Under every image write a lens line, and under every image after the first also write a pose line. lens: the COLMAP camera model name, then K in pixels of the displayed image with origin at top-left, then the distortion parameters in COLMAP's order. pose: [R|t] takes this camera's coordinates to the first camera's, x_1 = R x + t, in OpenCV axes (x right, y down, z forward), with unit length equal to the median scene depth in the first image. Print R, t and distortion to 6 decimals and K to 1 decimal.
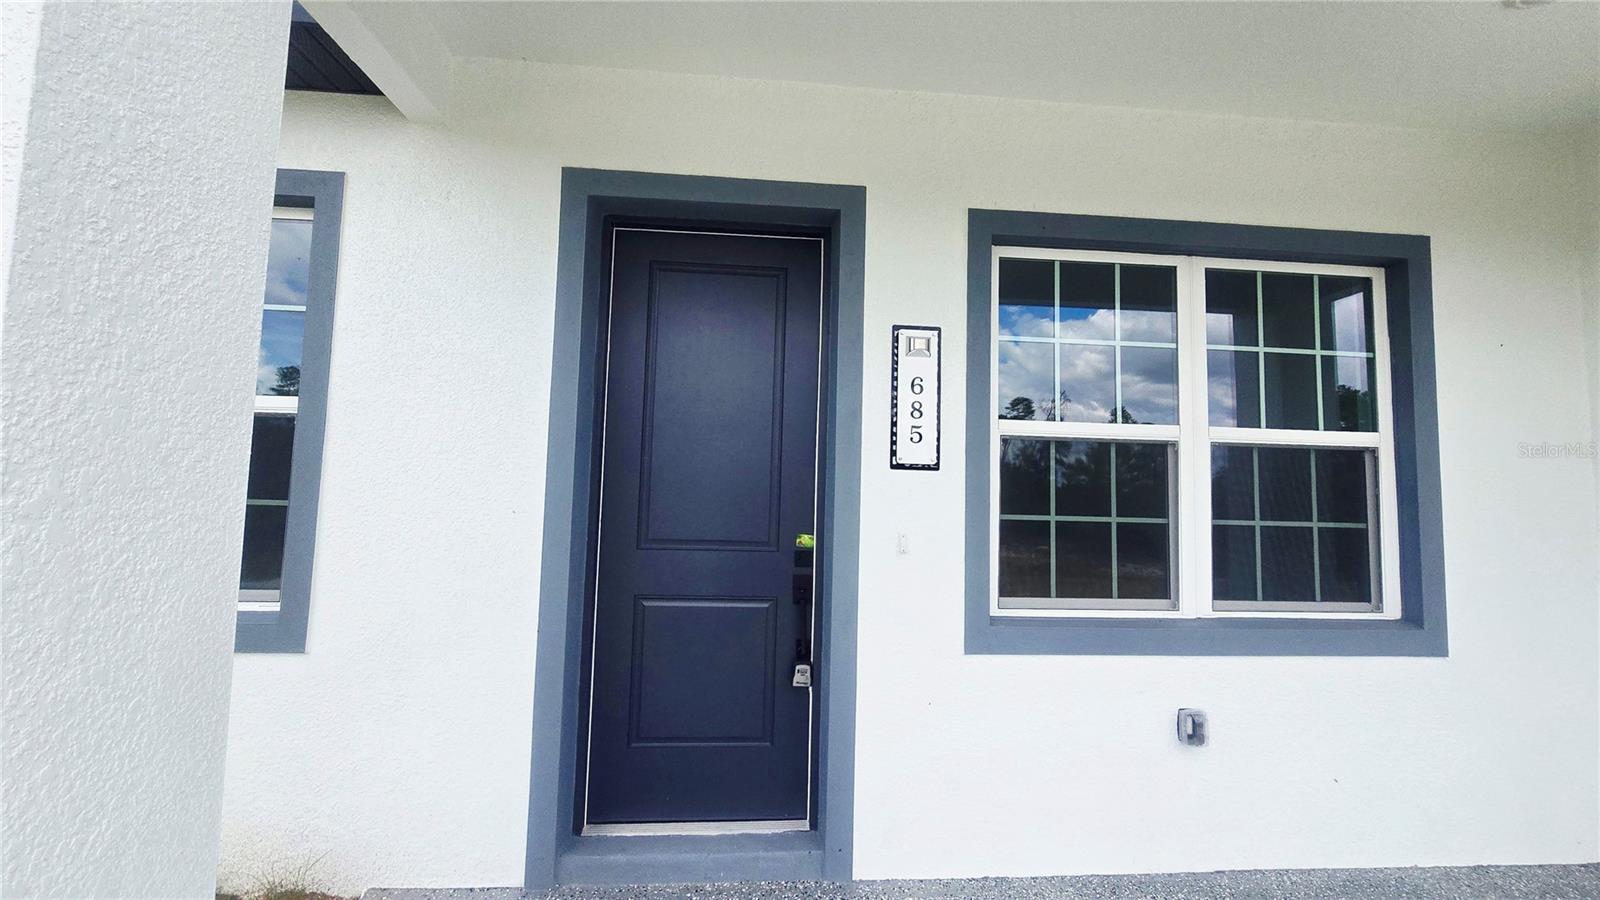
lens RADIAL K [[654.2, 0, 816.1], [0, 654.2, 446.6], [0, 0, 1]] dist [-0.003012, -0.000195]
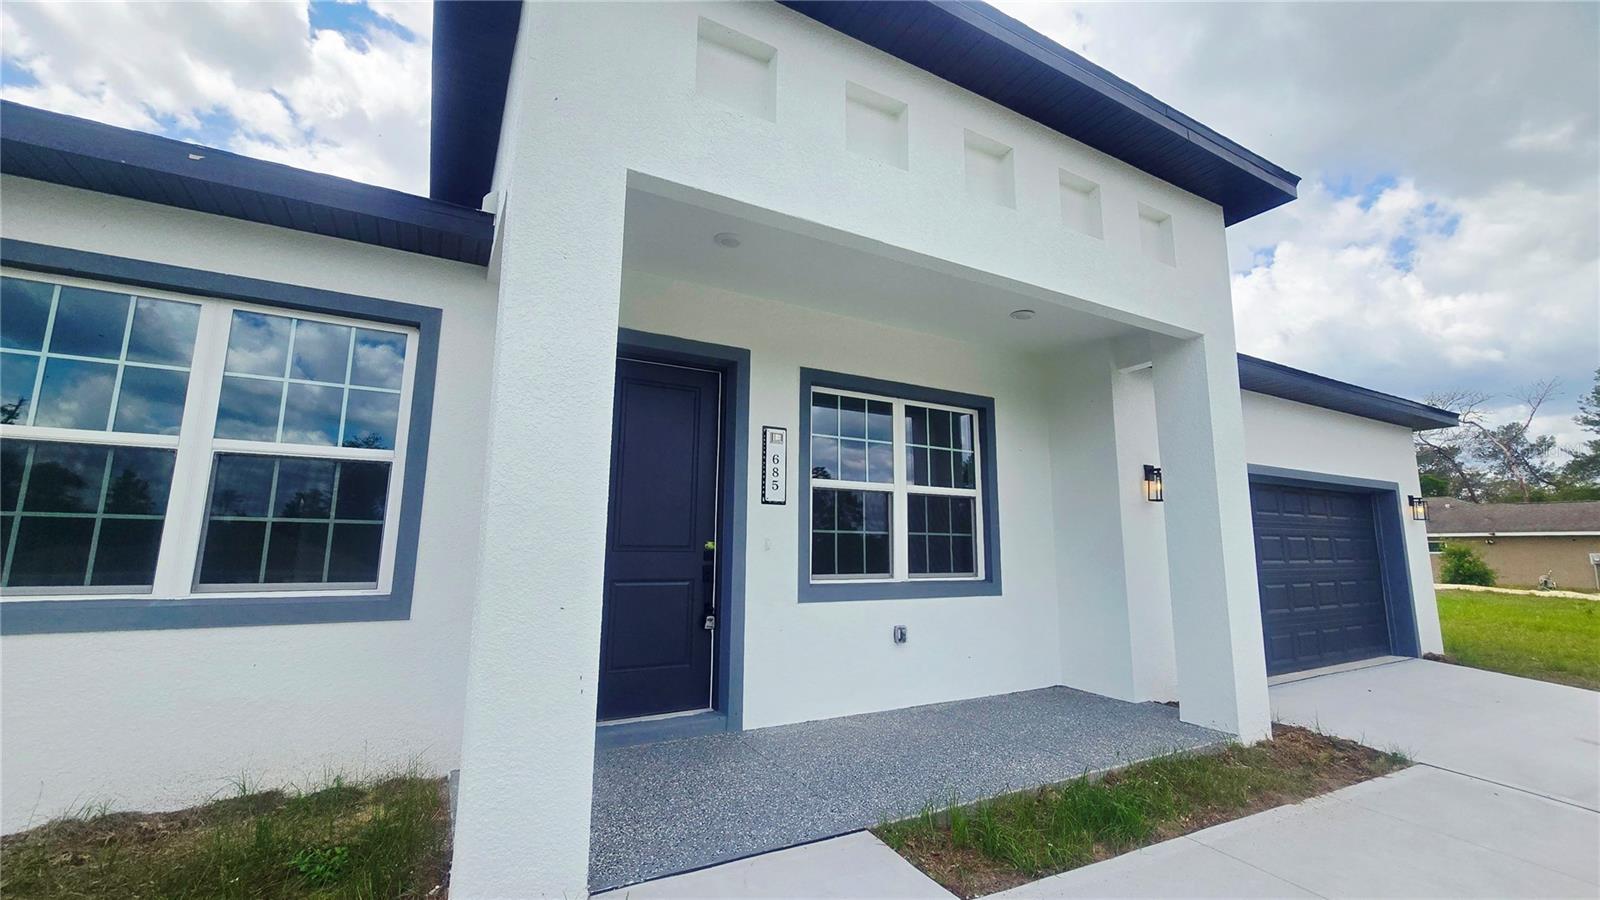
lens RADIAL K [[654.2, 0, 796.1], [0, 654.2, 451.9], [0, 0, 1]] dist [-0.003012, -0.000195]
pose [[0.912252, 0.043499, 0.407314, -0.525865], [-0.014976, 0.997223, -0.072956, 0.020014], [-0.409356, 0.060455, 0.910370, -0.686096]]
